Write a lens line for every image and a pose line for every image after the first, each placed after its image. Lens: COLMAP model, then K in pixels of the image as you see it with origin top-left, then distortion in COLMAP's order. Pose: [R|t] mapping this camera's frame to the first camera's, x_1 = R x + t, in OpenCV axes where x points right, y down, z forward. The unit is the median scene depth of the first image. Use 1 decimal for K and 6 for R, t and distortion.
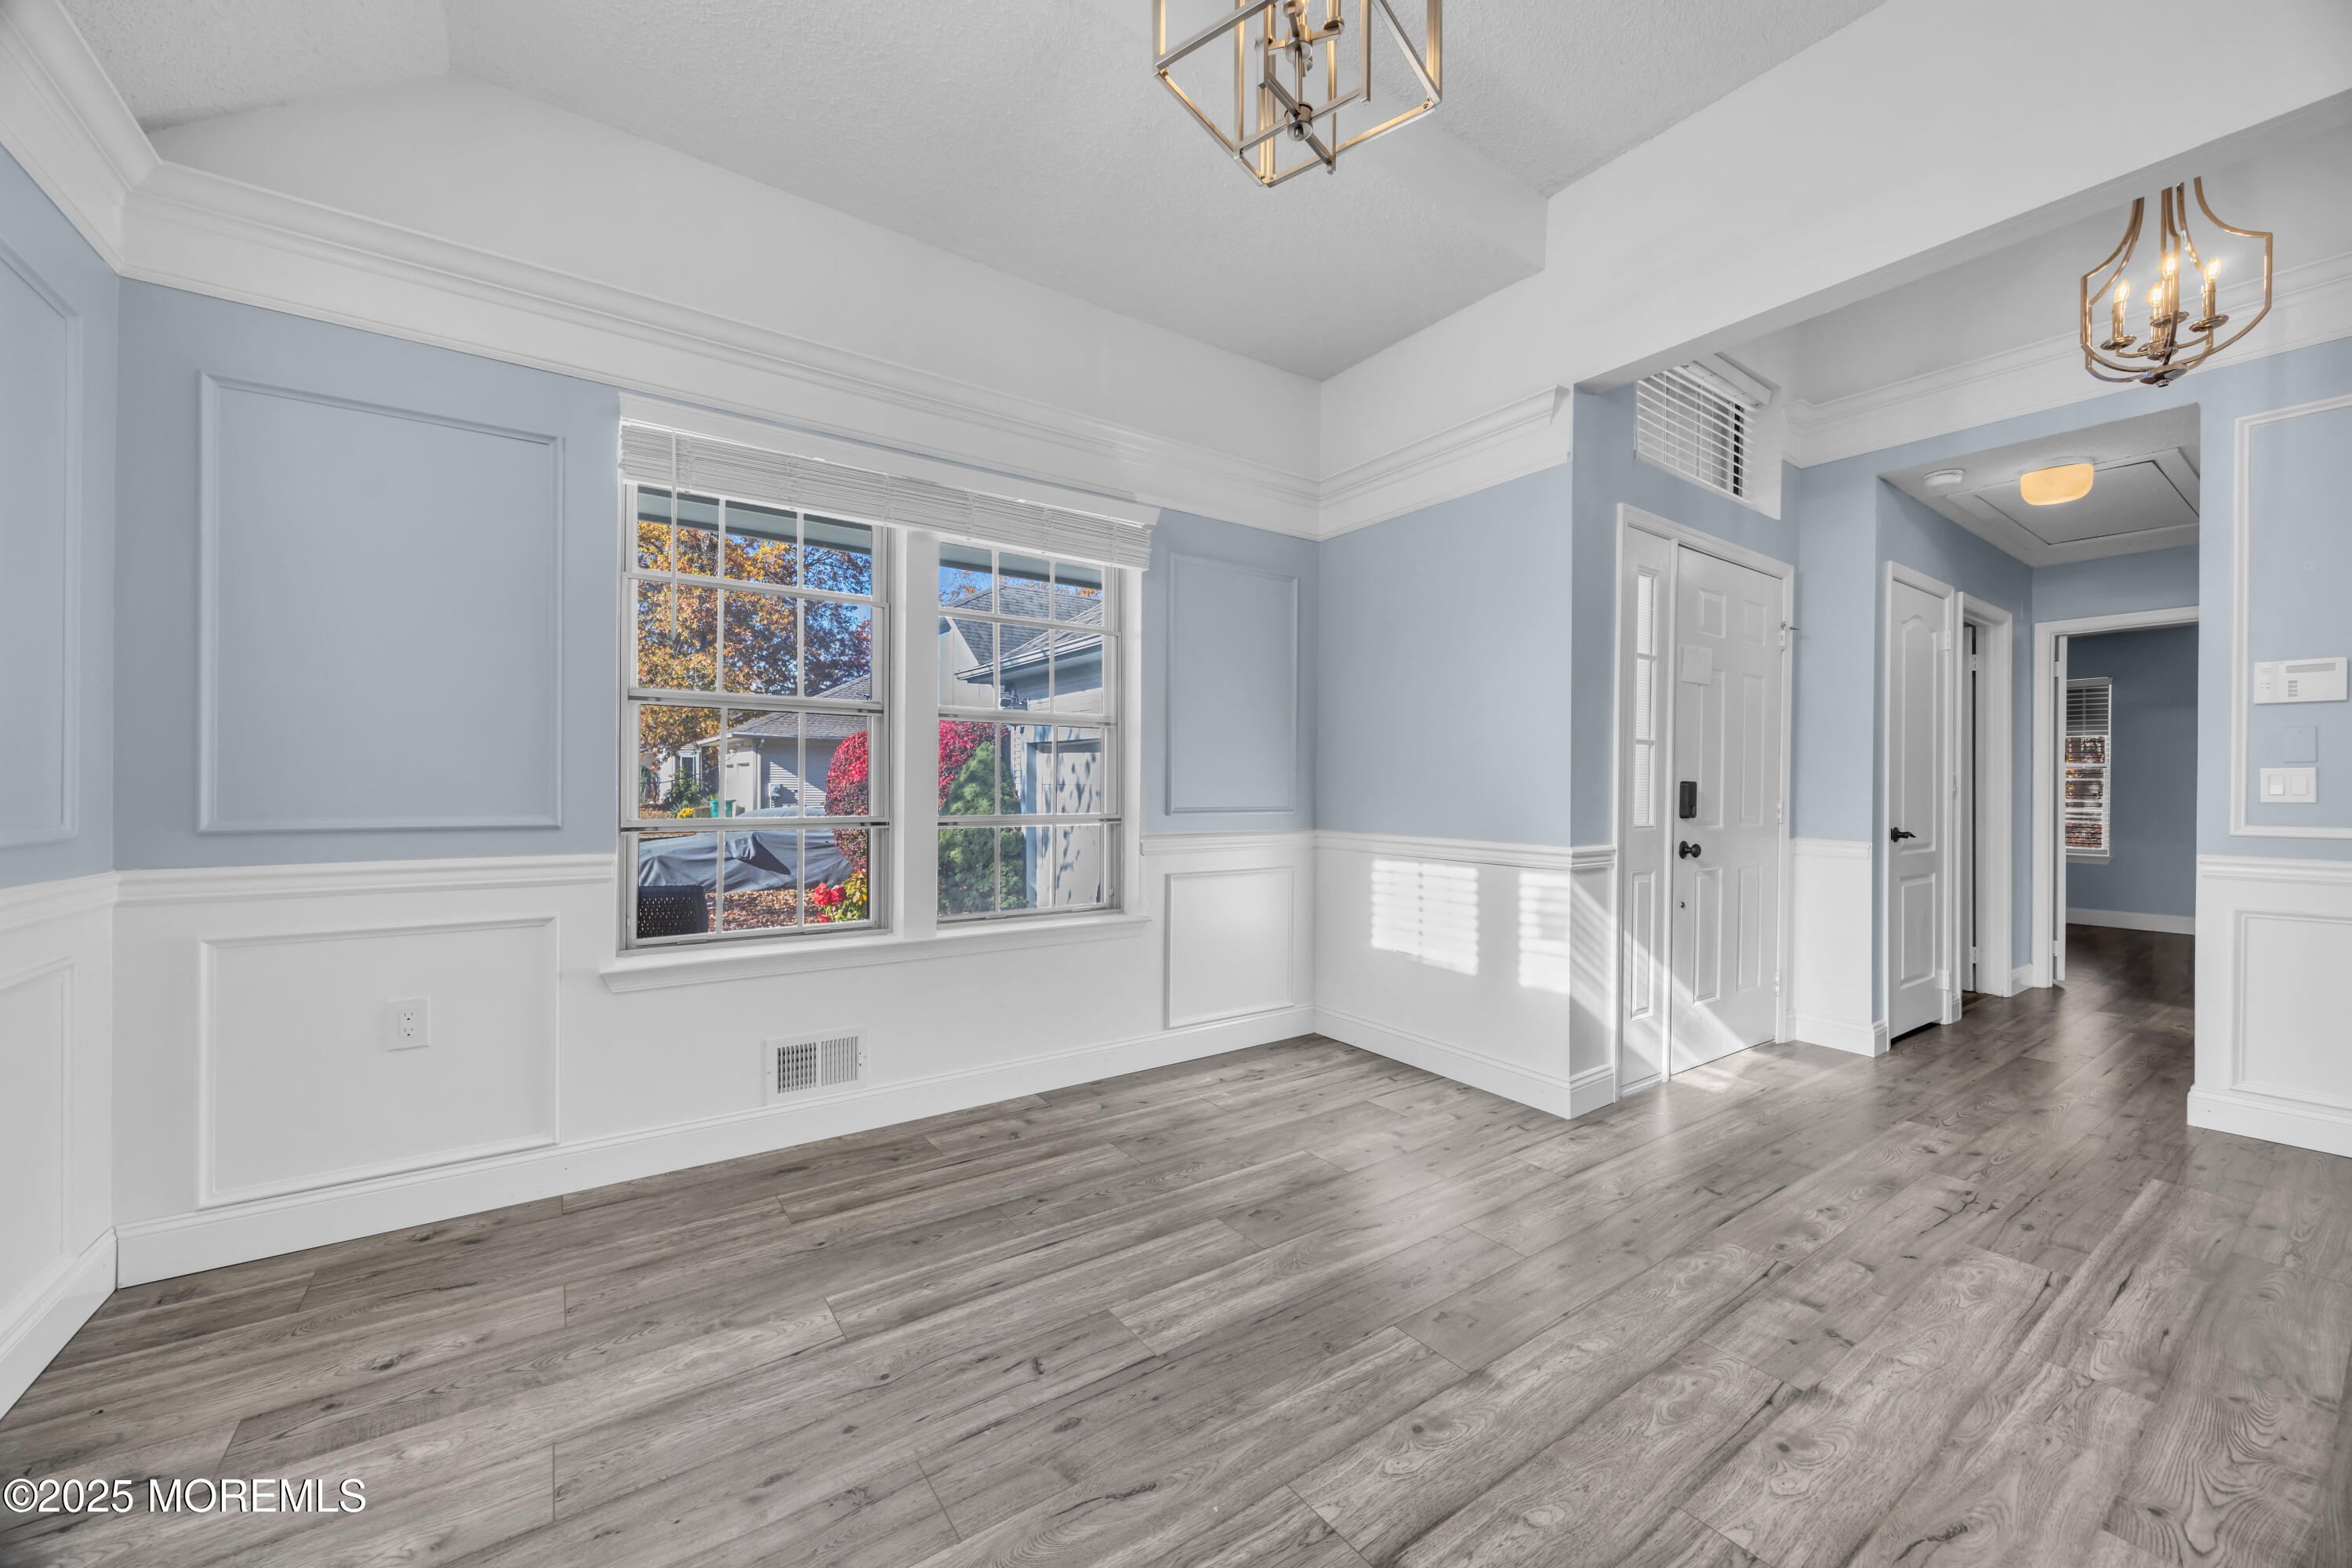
lens RADIAL K [[917.5, 0, 1198.7], [0, 917.5, 792.9], [0, 0, 1]] dist [0.000212, 0.000051]
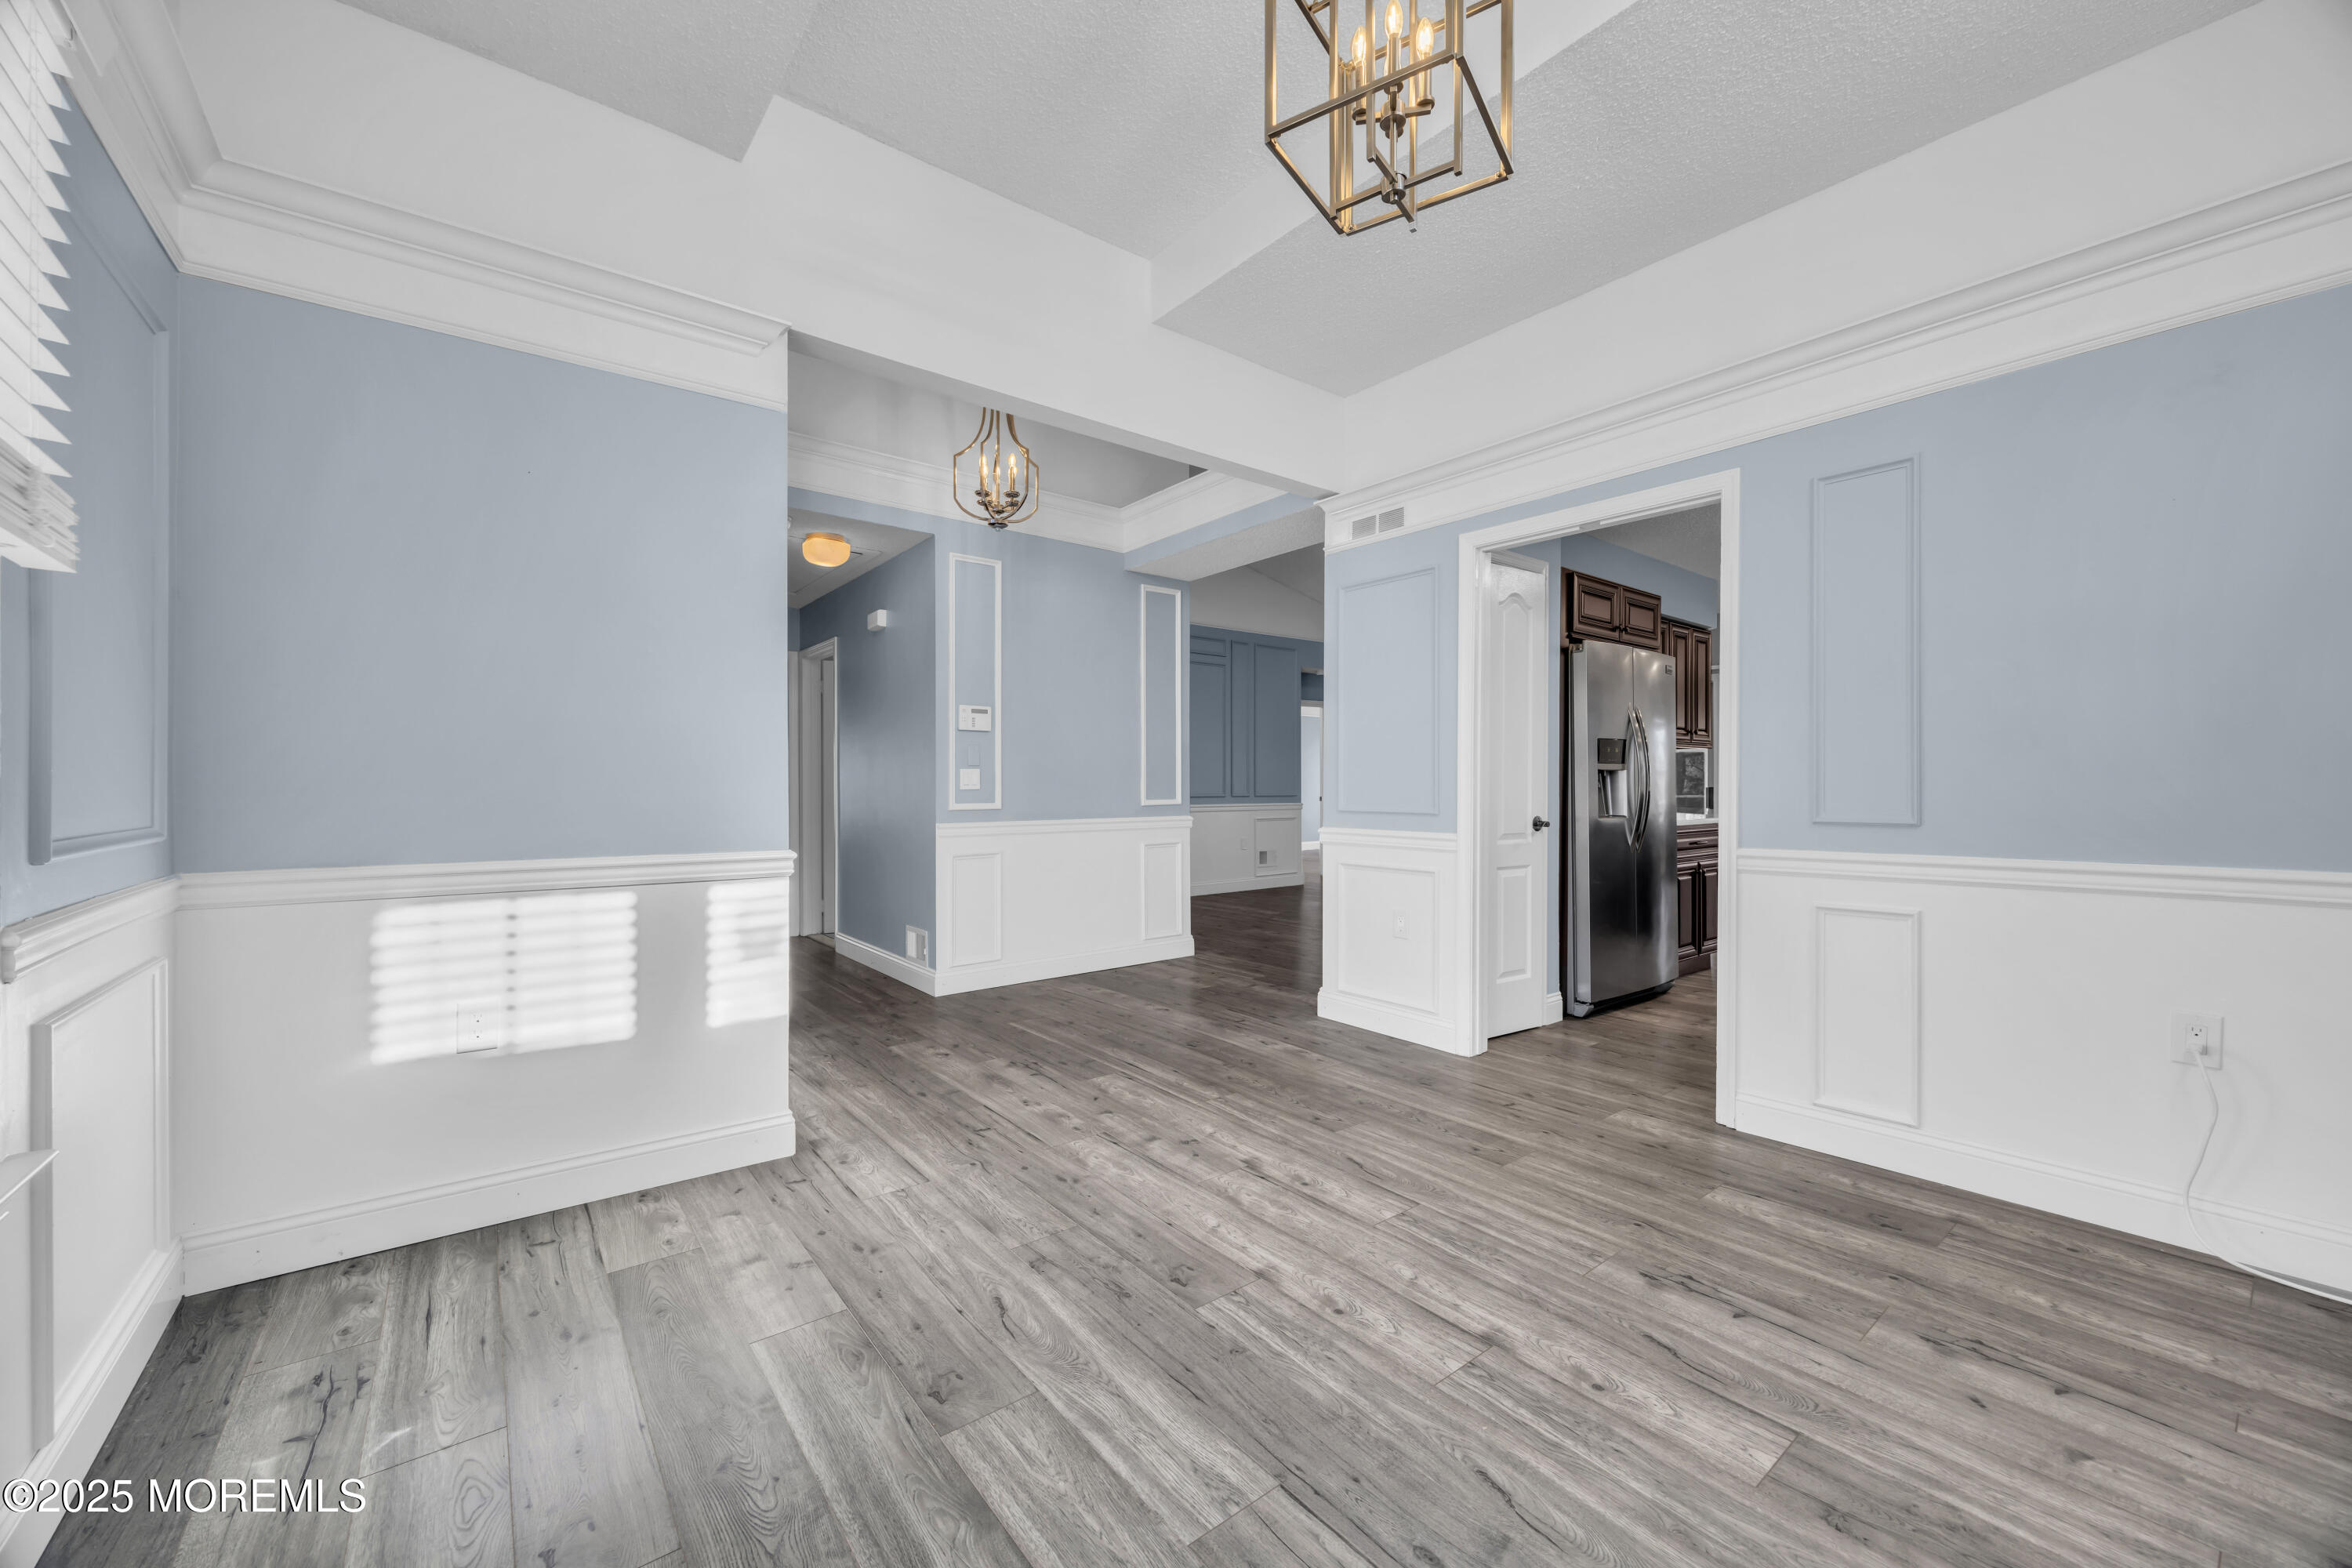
lens RADIAL K [[917.5, 0, 1190.8], [0, 917.5, 775.2], [0, 0, 1]] dist [0.000212, 0.000051]
pose [[-0.065880, 0.005860, 0.997810, -0.578222], [0.006616, 0.999963, -0.005436, -0.004207], [-0.997806, 0.006243, -0.065916, 0.767057]]
